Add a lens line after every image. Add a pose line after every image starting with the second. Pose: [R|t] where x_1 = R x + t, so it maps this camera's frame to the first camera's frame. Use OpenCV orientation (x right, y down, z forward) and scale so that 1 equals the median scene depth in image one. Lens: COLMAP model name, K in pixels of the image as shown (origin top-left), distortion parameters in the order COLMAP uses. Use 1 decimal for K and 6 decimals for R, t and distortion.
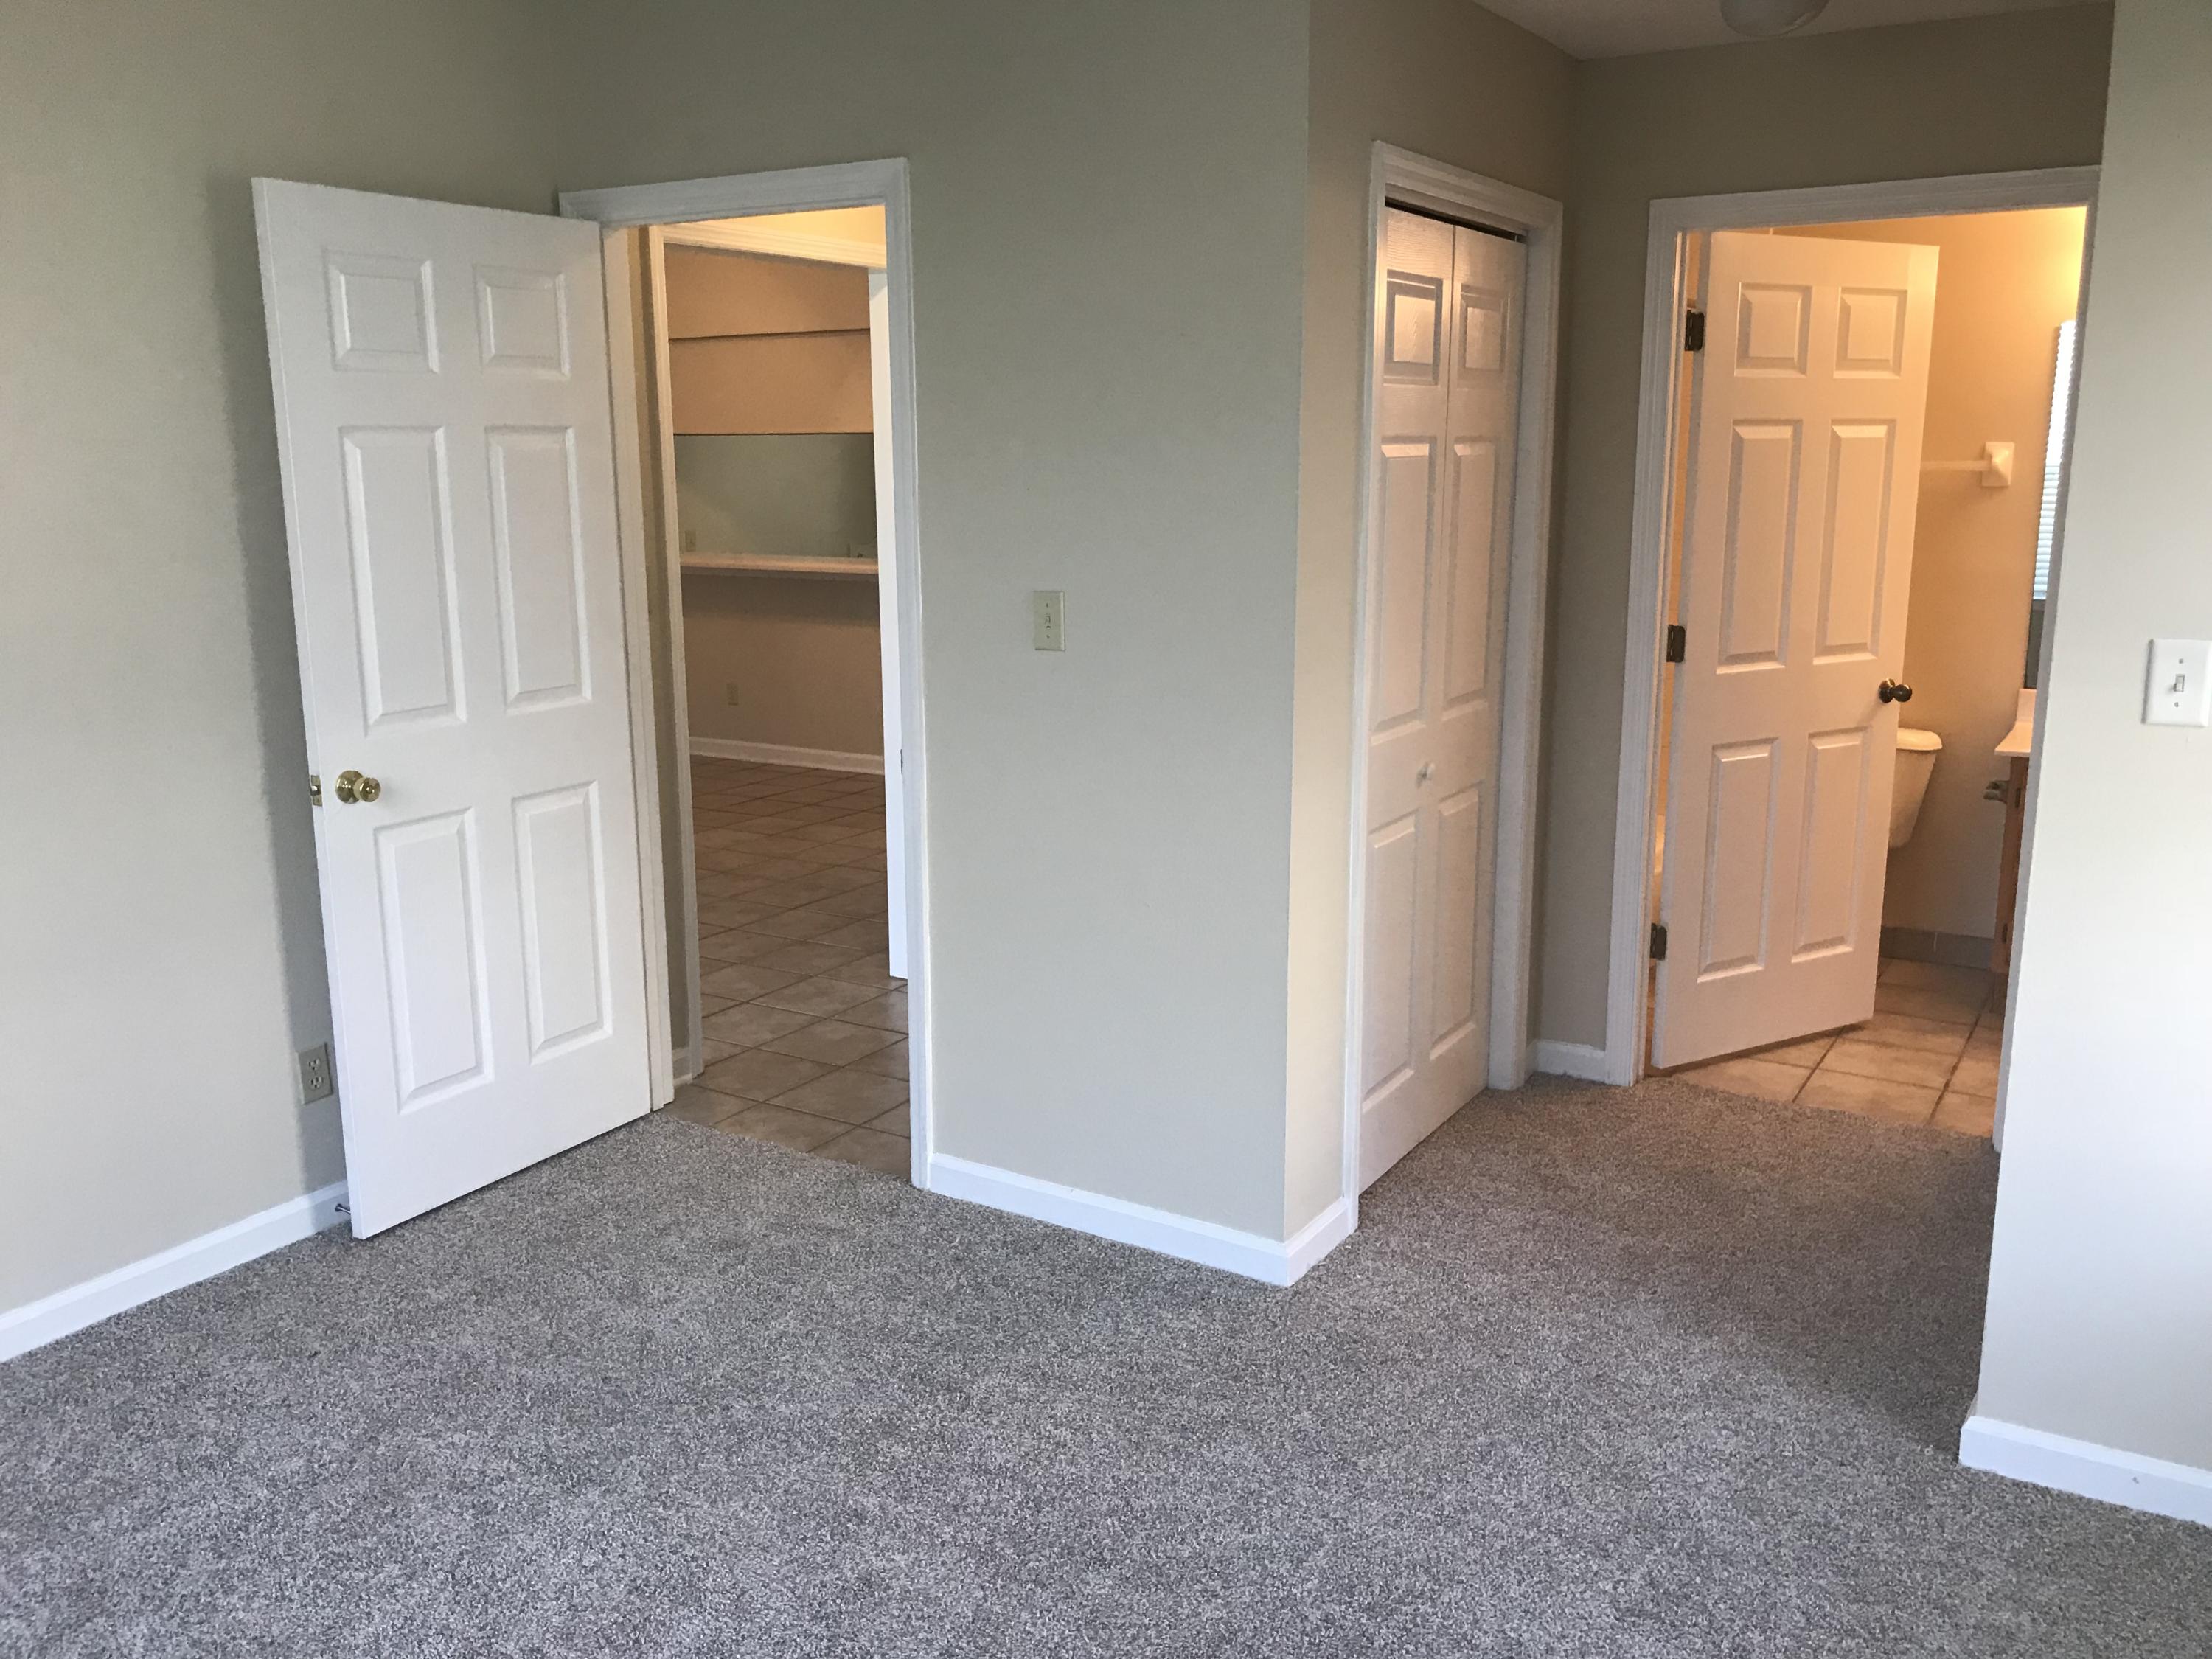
lens RADIAL K [[1827.7, 0, 1078.2], [0, 1827.7, 827.8], [0, 0, 1]] dist [0.004971, 0.010416]
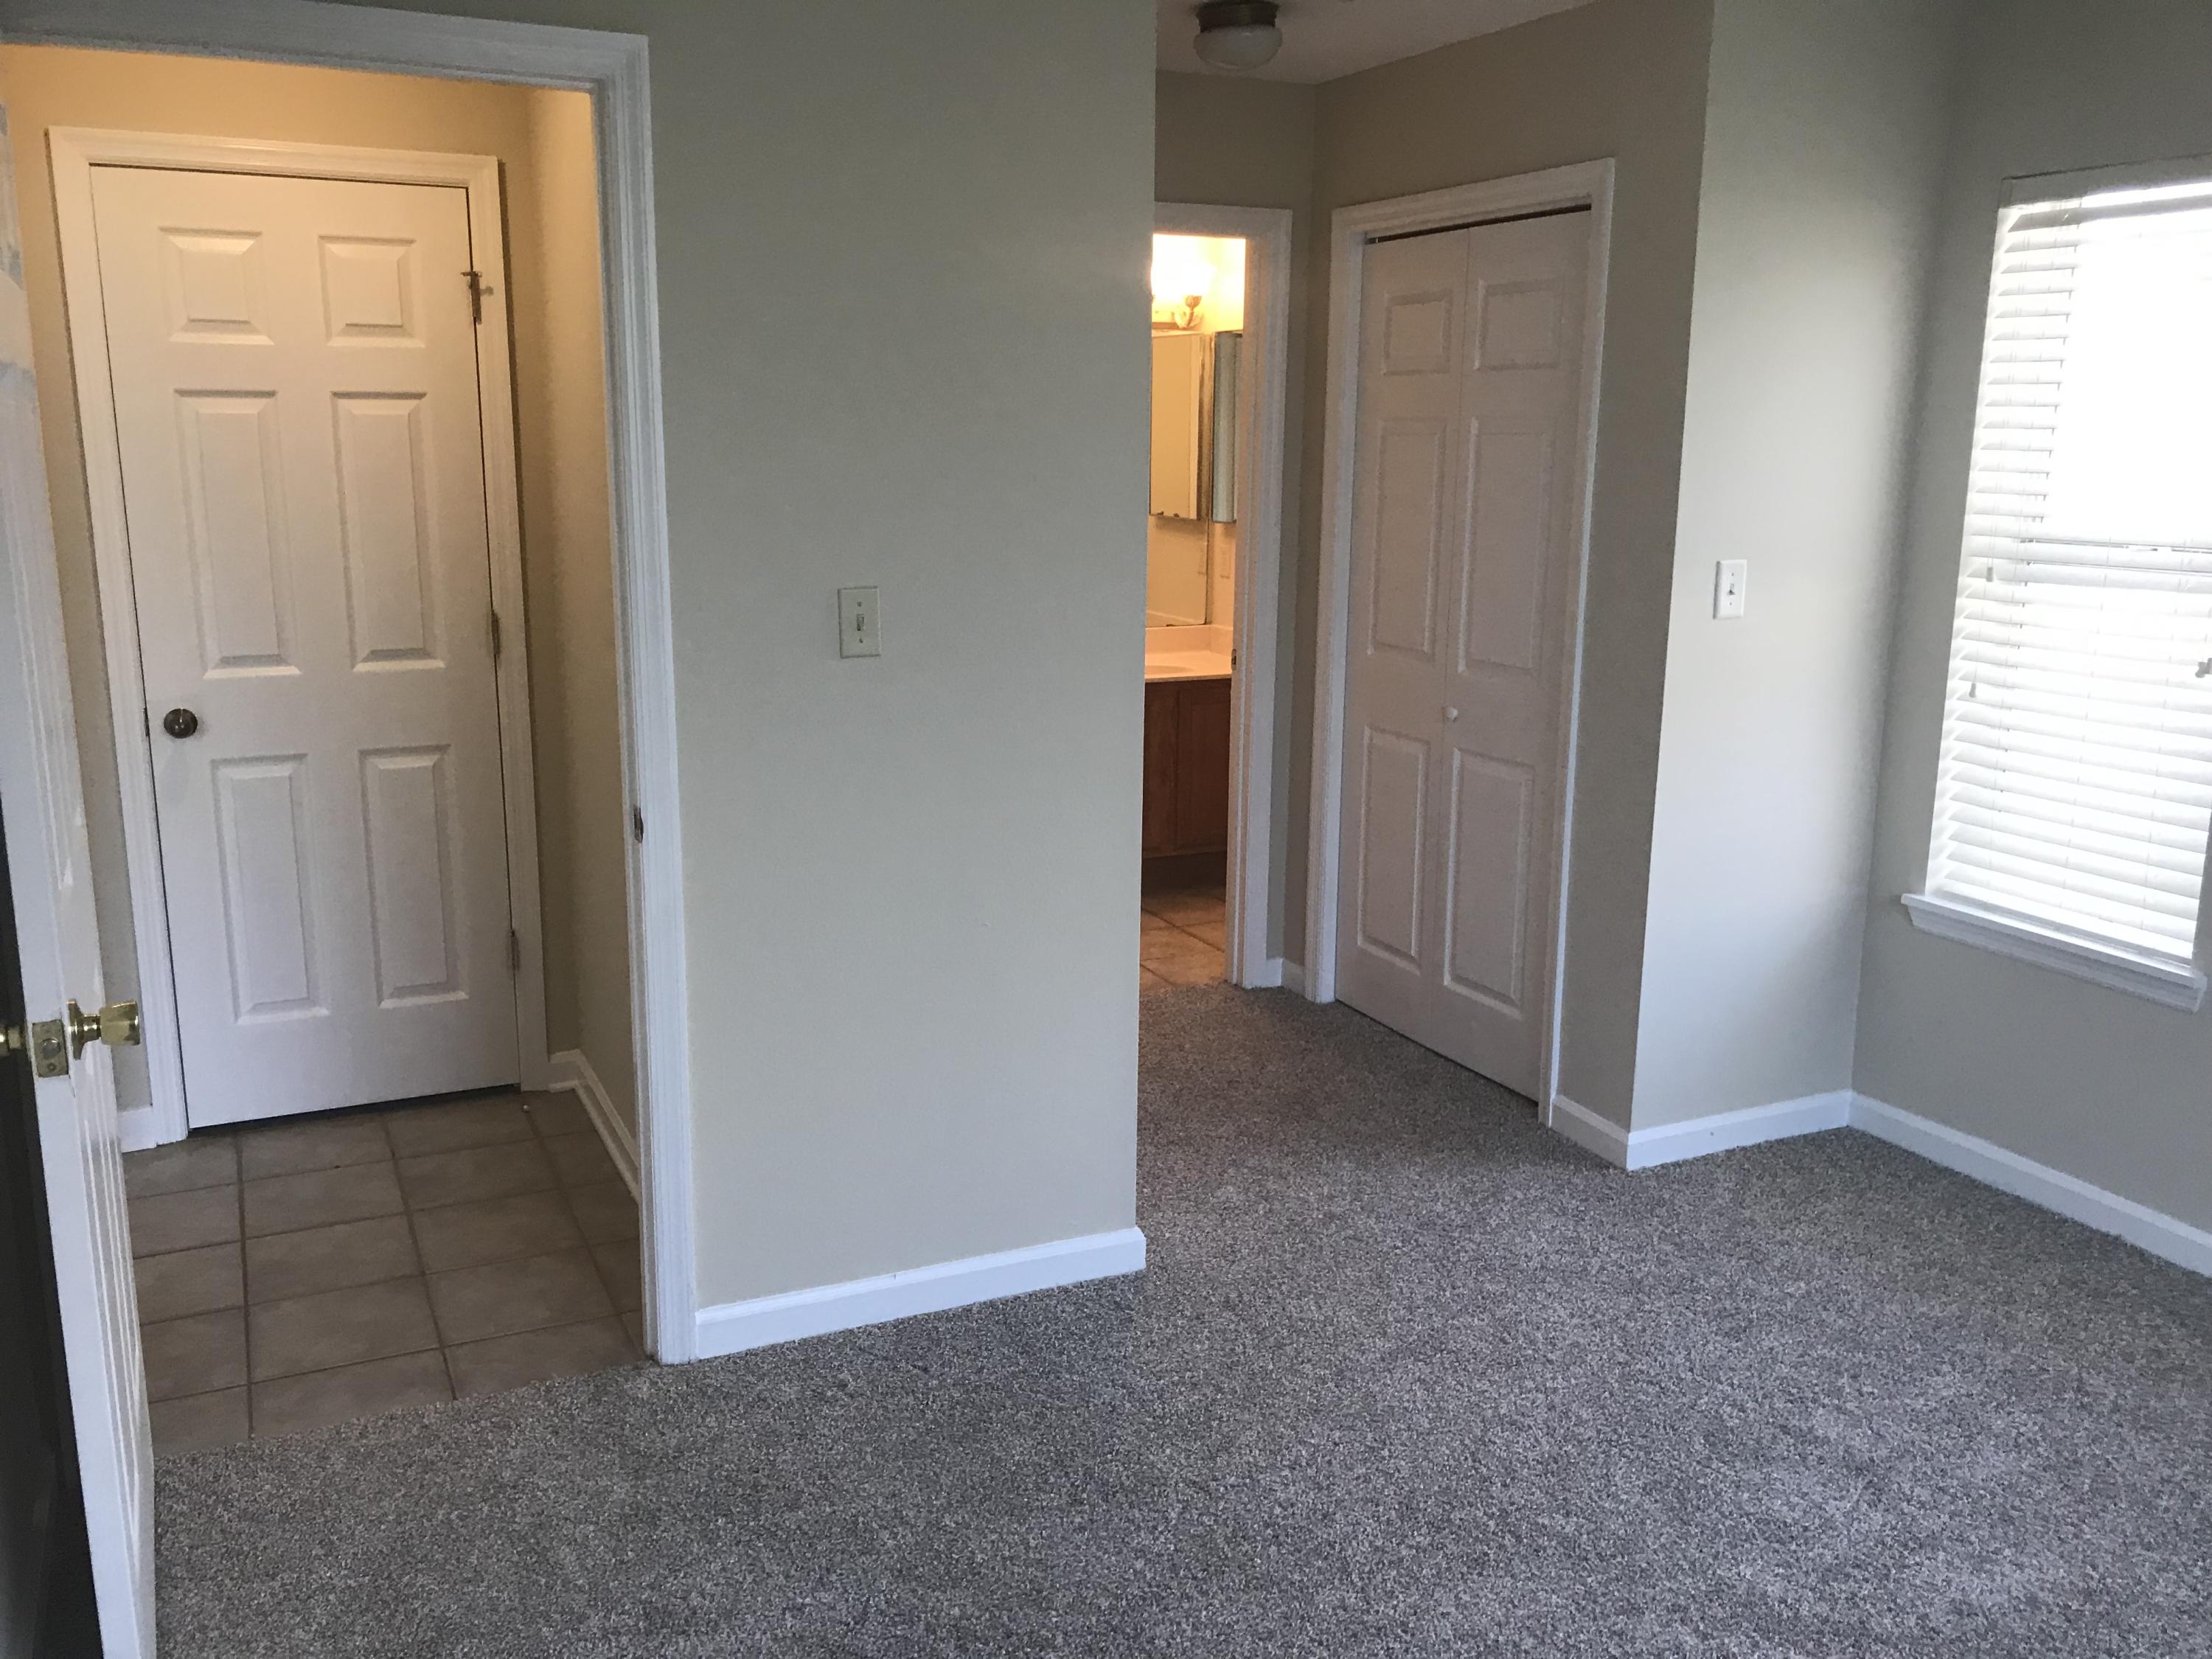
lens RADIAL K [[1827.7, 0, 1078.2], [0, 1827.7, 827.8], [0, 0, 1]] dist [0.004971, 0.010416]
pose [[0.541655, -0.172980, 0.822610, -0.682562], [0.162834, 0.981653, 0.099205, -0.088707], [-0.824679, 0.080214, 0.559884, 0.451171]]
